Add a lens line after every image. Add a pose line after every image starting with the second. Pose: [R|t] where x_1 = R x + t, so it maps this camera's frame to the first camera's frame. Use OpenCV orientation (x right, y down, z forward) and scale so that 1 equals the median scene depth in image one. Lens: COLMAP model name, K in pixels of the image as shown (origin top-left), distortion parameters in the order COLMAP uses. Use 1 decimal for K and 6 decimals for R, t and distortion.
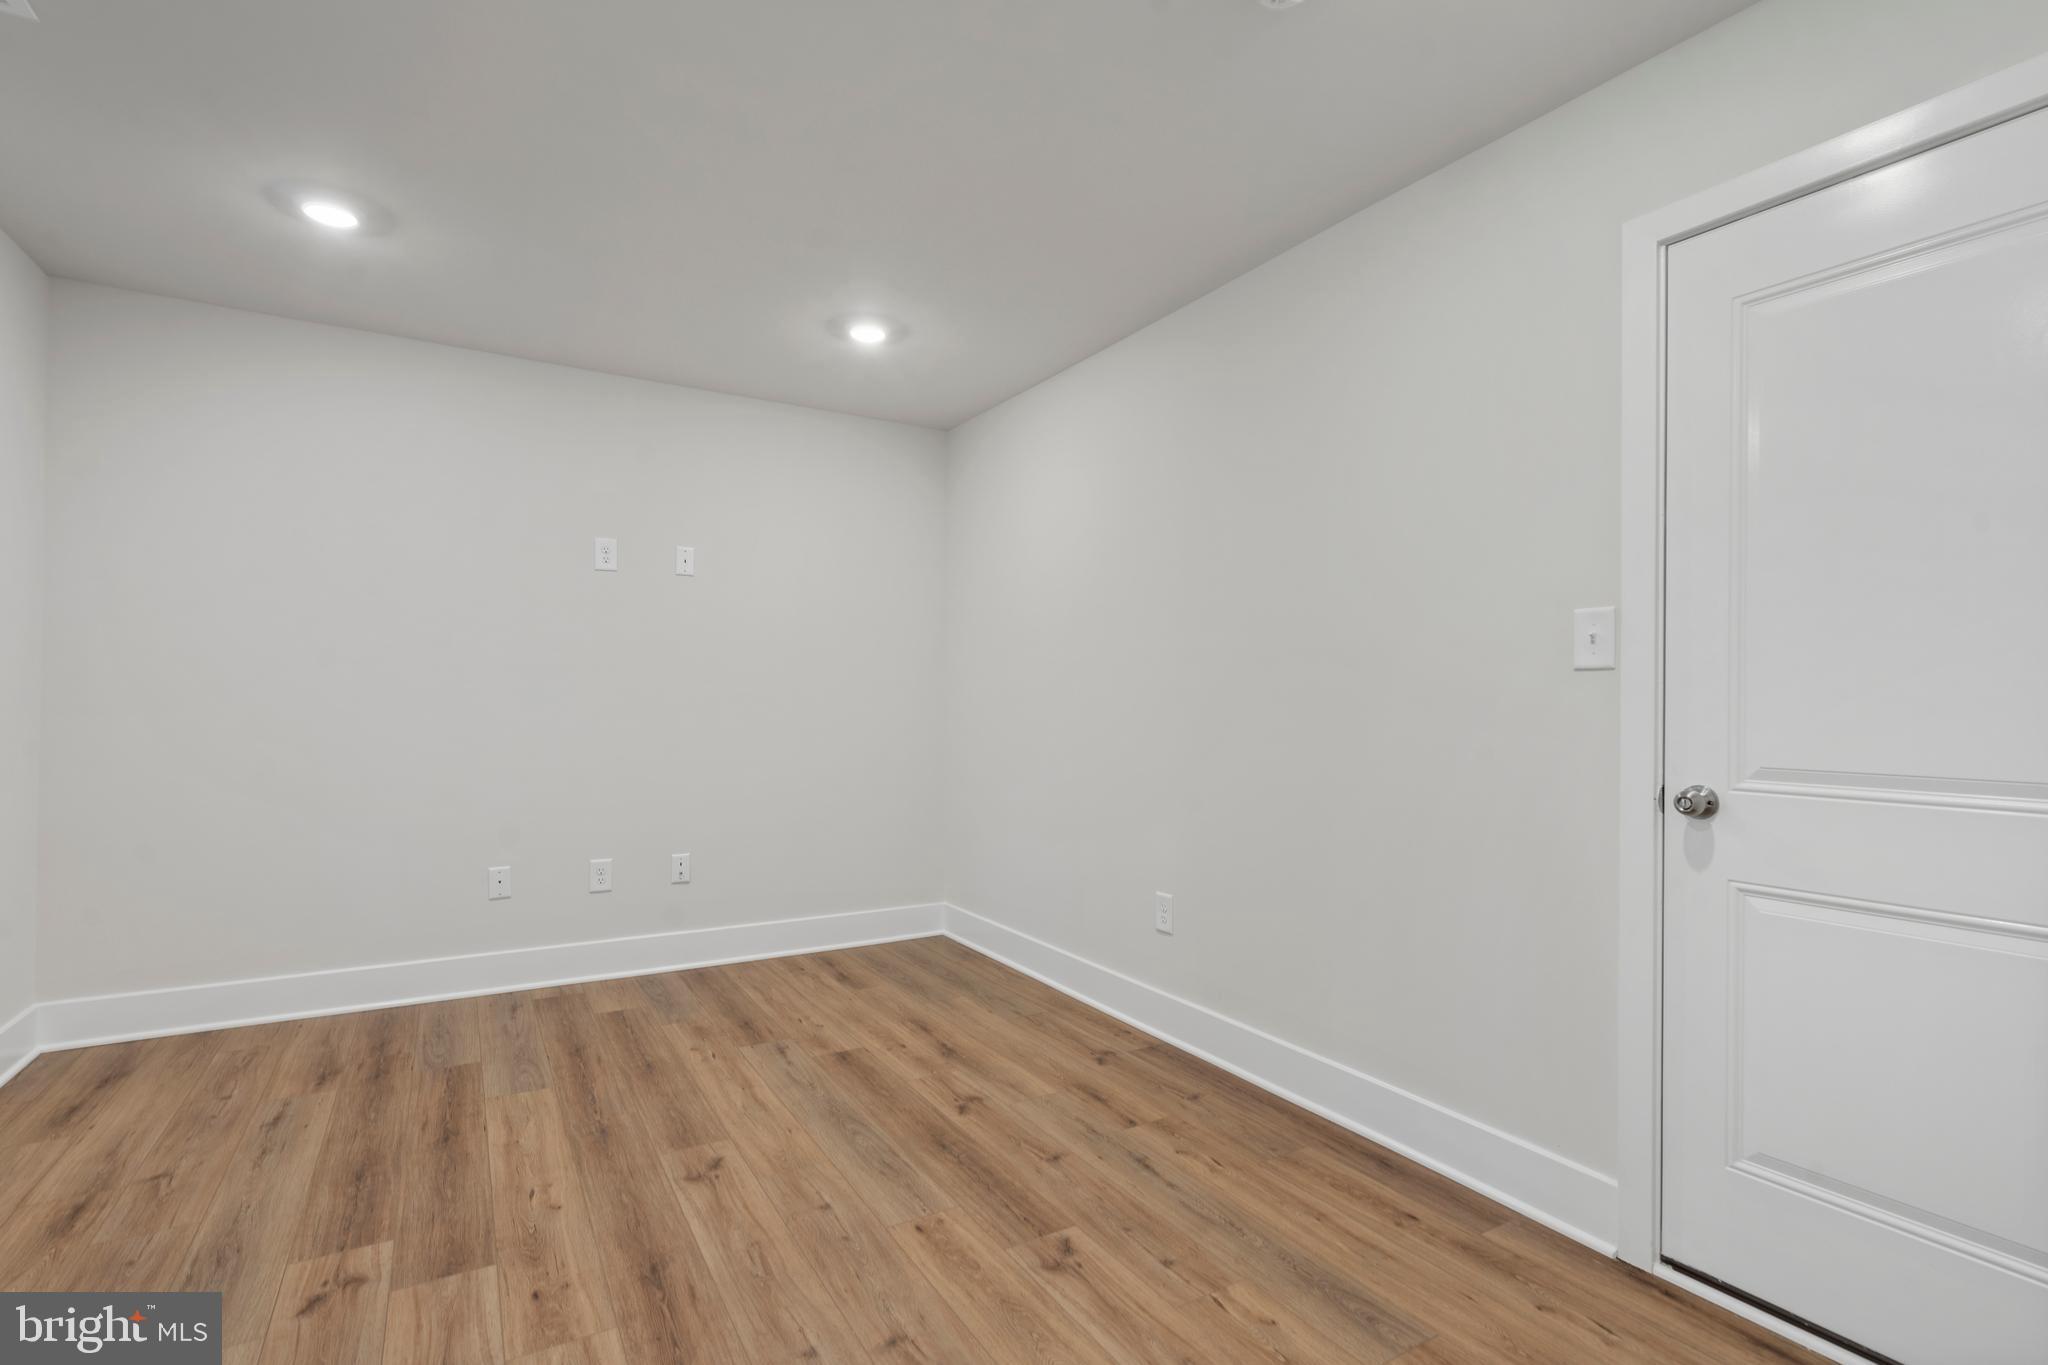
lens RADIAL K [[935.5, 0, 1012.7], [0, 935.5, 688.9], [0, 0, 1]] dist [-0.002459, 0.001535]
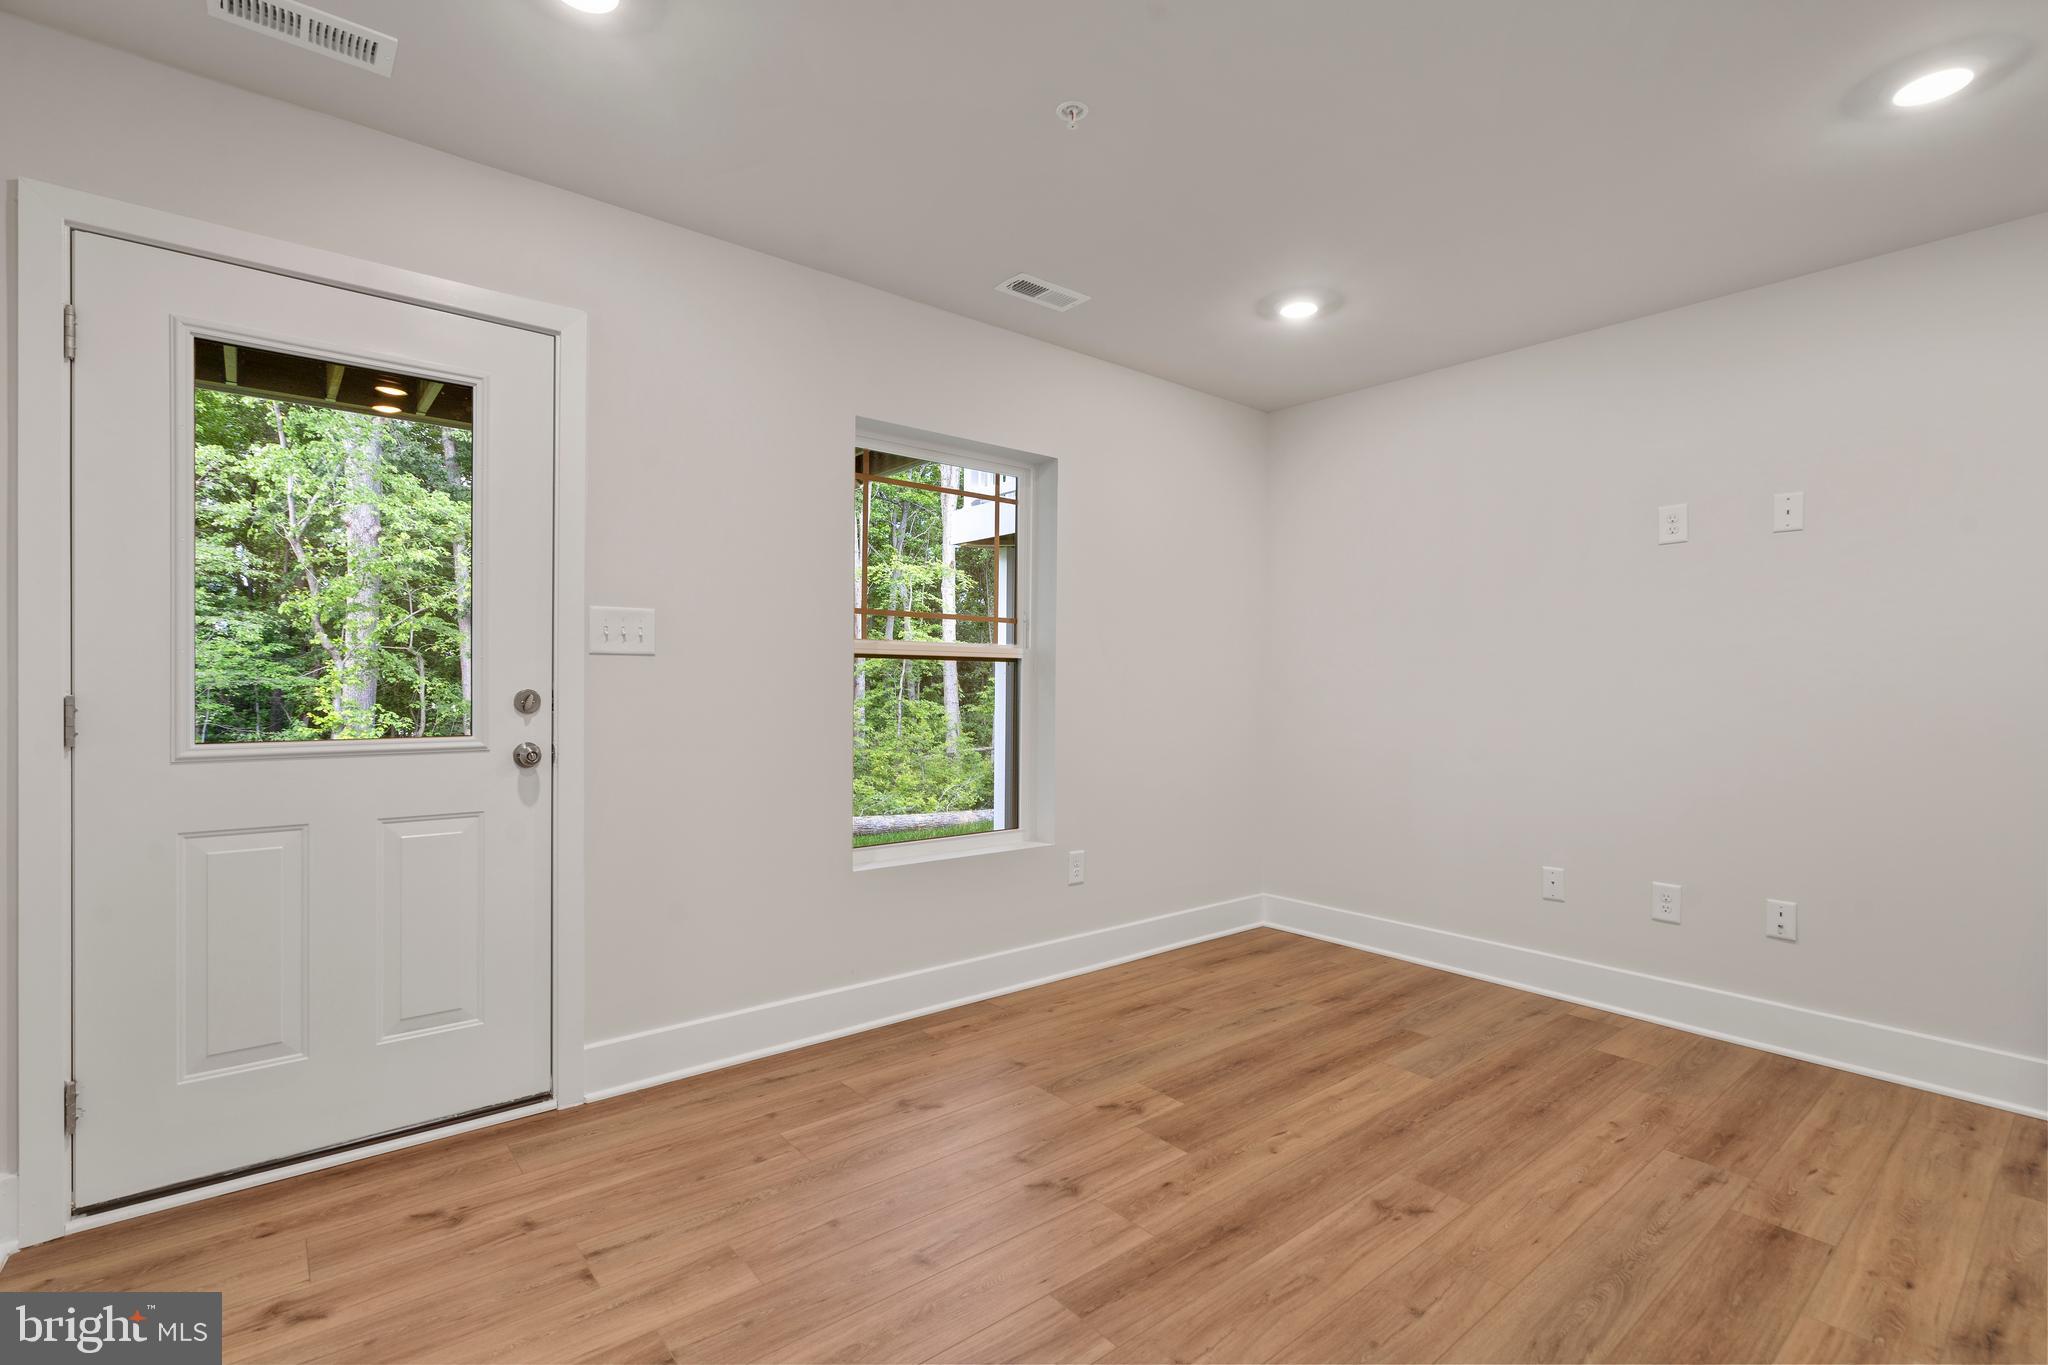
lens RADIAL K [[935.5, 0, 1016.0], [0, 935.5, 691.1], [0, 0, 1]] dist [-0.002459, 0.001535]
pose [[0.149870, -0.000505, -0.988706, 0.495225], [0.007730, 0.999970, 0.000661, 0.007845], [0.988676, -0.007742, 0.149869, 0.479179]]
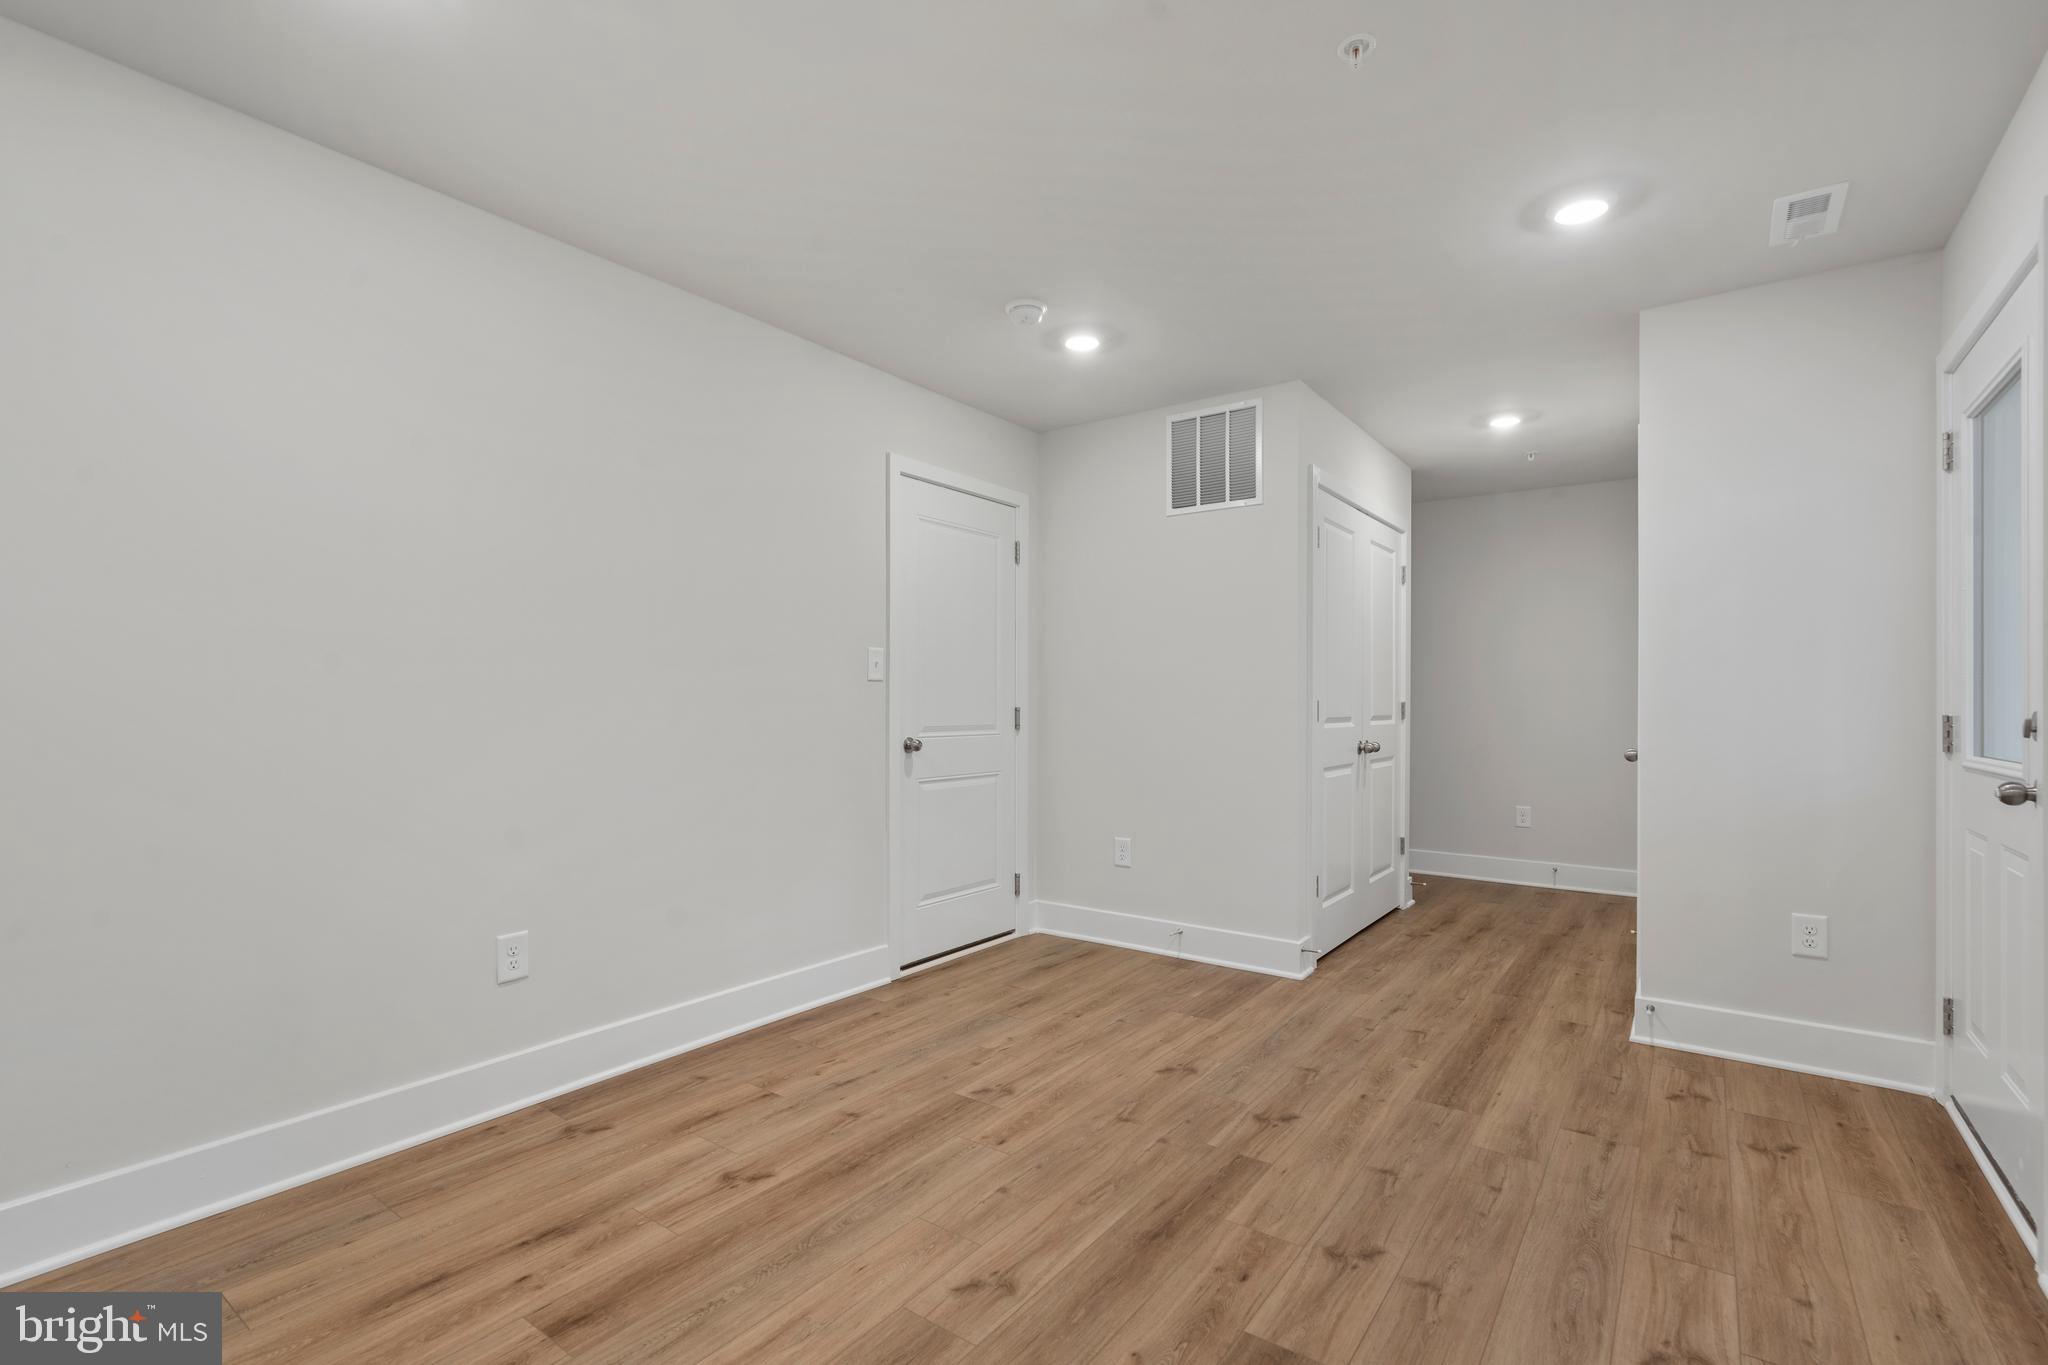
lens RADIAL K [[935.5, 0, 1021.5], [0, 935.5, 699.3], [0, 0, 1]] dist [-0.002459, 0.001535]
pose [[-0.391638, -0.006865, 0.920094, -1.033246], [-0.019334, 0.999813, -0.000770, 0.010133], [-0.919916, -0.018090, -0.391697, 1.247079]]
